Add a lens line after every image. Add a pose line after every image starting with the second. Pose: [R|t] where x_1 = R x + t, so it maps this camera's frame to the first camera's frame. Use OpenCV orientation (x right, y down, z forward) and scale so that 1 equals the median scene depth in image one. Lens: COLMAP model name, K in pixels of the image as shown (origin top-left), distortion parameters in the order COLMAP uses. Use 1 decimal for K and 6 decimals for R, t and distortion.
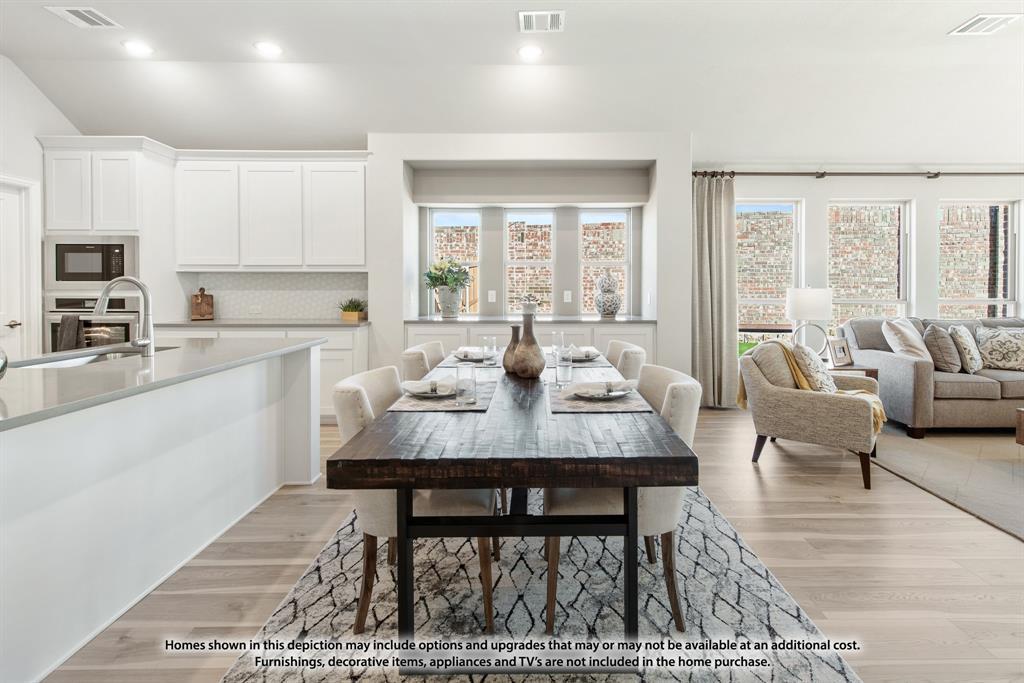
lens RADIAL K [[475.6, 0, 532.9], [0, 475.6, 292.6], [0, 0, 1]] dist [0.012928, -0.003608]
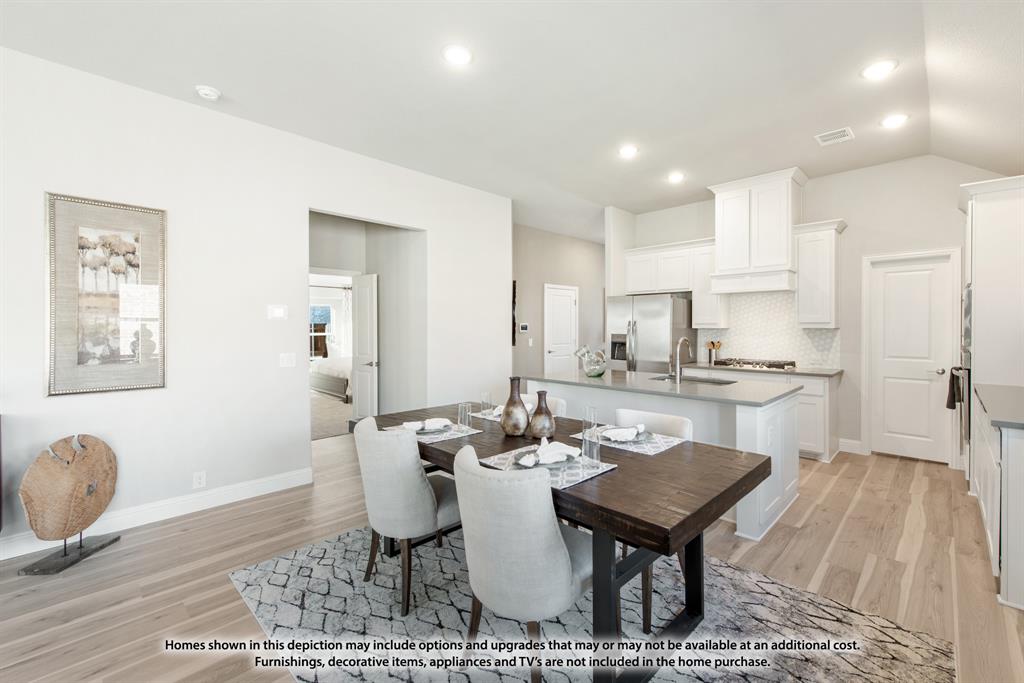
lens RADIAL K [[427.3, 0, 541.2], [0, 427.3, 332.6], [0, 0, 1]] dist [0.007078, 0.000074]
pose [[-0.686323, 0.013588, -0.727170, 0.353016], [-0.004174, 0.999735, 0.022621, -0.044830], [0.727285, 0.018561, -0.686085, 0.901282]]
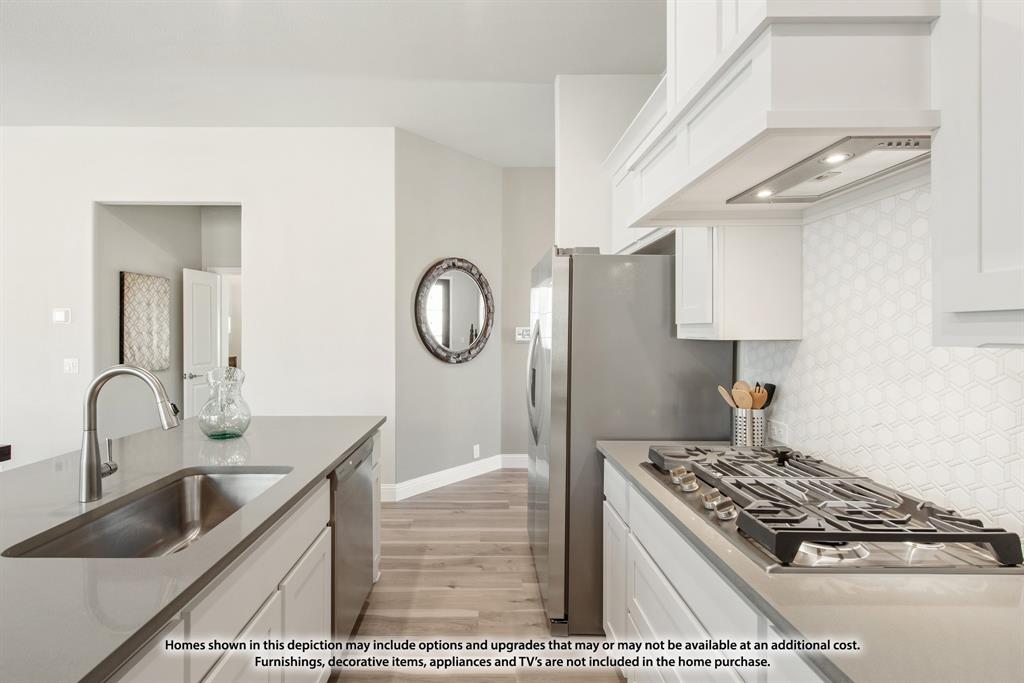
lens RADIAL K [[467.0, 0, 508.5], [0, 467.0, 334.3], [0, 0, 1]] dist [0.015647, -0.001505]
pose [[-0.999998, -0.001422, -0.001710, -0.696917], [-0.001444, 0.999909, 0.013406, -0.041309], [0.001691, 0.013408, -0.999909, 0.829985]]
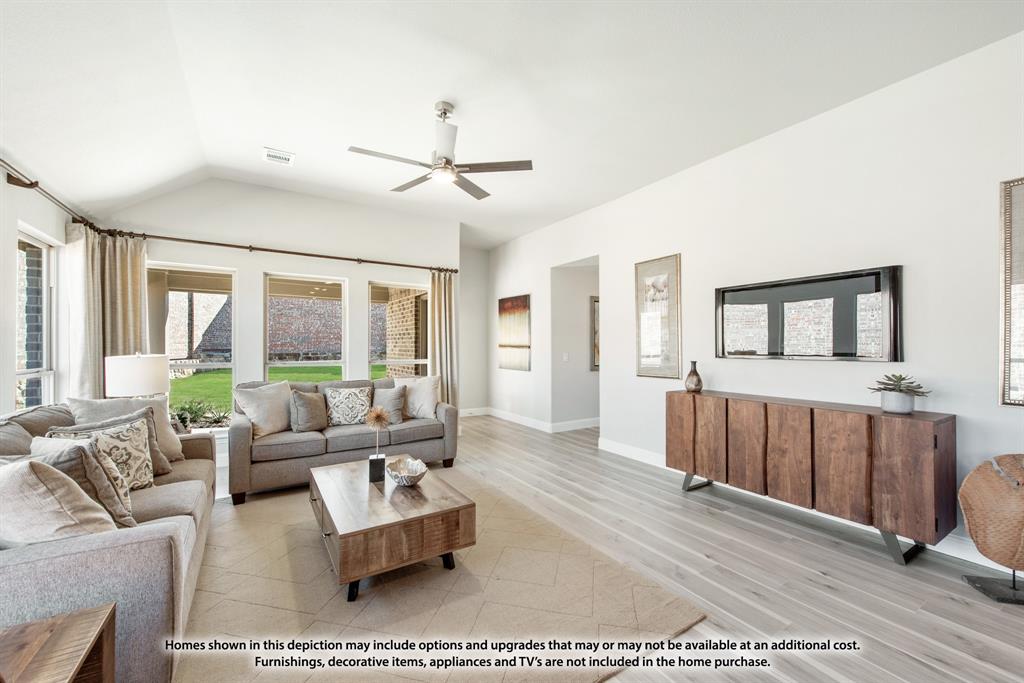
lens RADIAL K [[407.0, 0, 515.7], [0, 407.0, 341.8], [0, 0, 1]] dist [0.011916, -0.001598]
pose [[-0.530118, 0.008261, 0.847883, 0.268433], [0.009327, 0.999949, -0.003911, -0.022985], [-0.847872, 0.005835, -0.530168, 0.793698]]
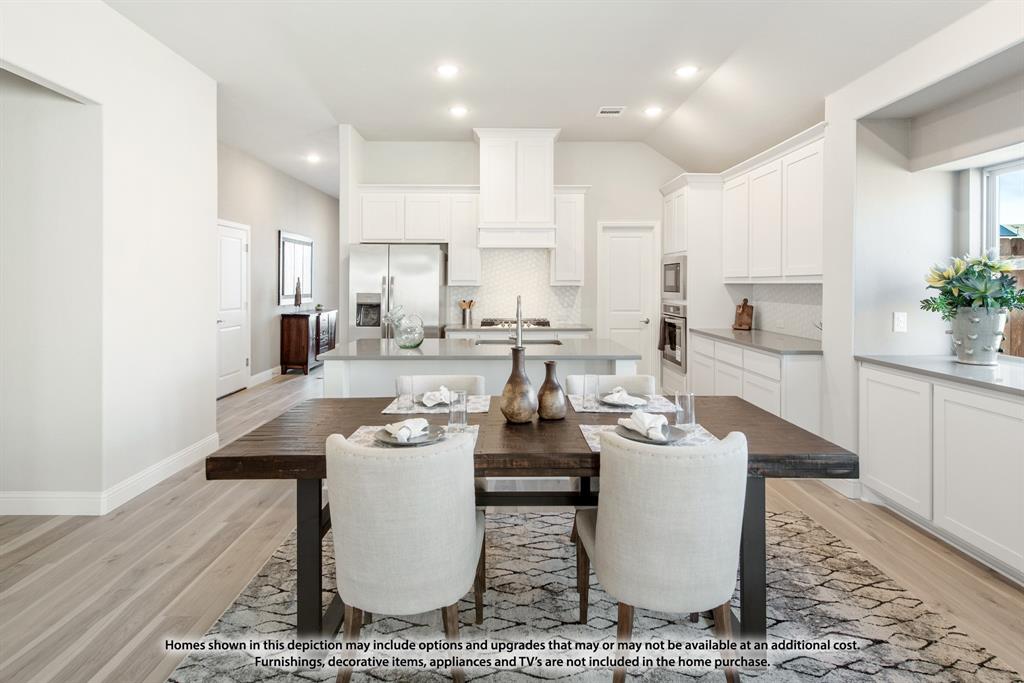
lens RADIAL K [[535.7, 0, 505.7], [0, 535.7, 290.4], [0, 0, 1]] dist [0.022727, 0.000125]
pose [[-0.002429, 0.013899, -0.999900, 0.506427], [-0.011542, 0.999836, 0.013926, -0.039773], [0.999930, 0.011575, -0.002268, 0.508940]]
